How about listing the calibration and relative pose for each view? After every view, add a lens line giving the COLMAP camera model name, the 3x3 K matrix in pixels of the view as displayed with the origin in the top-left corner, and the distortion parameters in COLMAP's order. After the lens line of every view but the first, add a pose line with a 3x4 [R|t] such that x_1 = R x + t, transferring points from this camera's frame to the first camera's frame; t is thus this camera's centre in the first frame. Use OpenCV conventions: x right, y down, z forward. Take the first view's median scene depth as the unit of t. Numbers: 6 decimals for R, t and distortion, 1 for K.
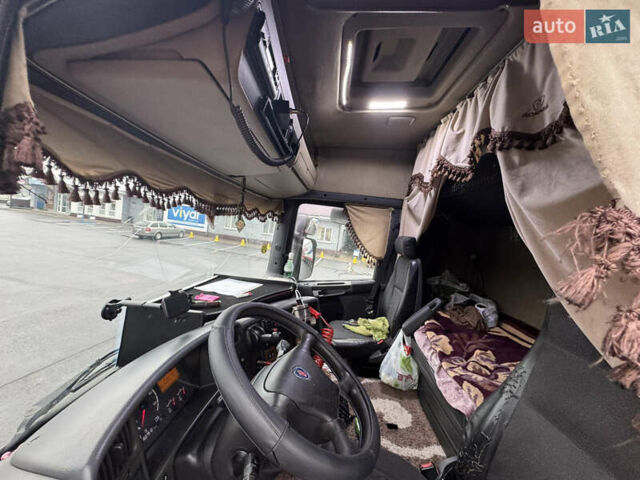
lens RADIAL K [[255.6, 0, 321.2], [0, 255.6, 239.5], [0, 0, 1]] dist [-0.000494, -0.000026]
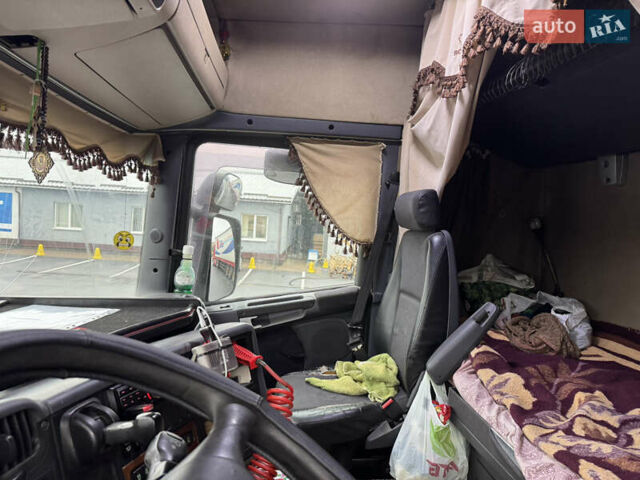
lens RADIAL K [[450.4, 0, 325.4], [0, 450.4, 237.3], [0, 0, 1]] dist [0.074848, -0.102665]
pose [[0.982896, -0.077245, 0.167178, -0.005728], [0.076087, 0.997012, 0.013332, 0.061658], [-0.167708, -0.000384, 0.985837, 0.158090]]
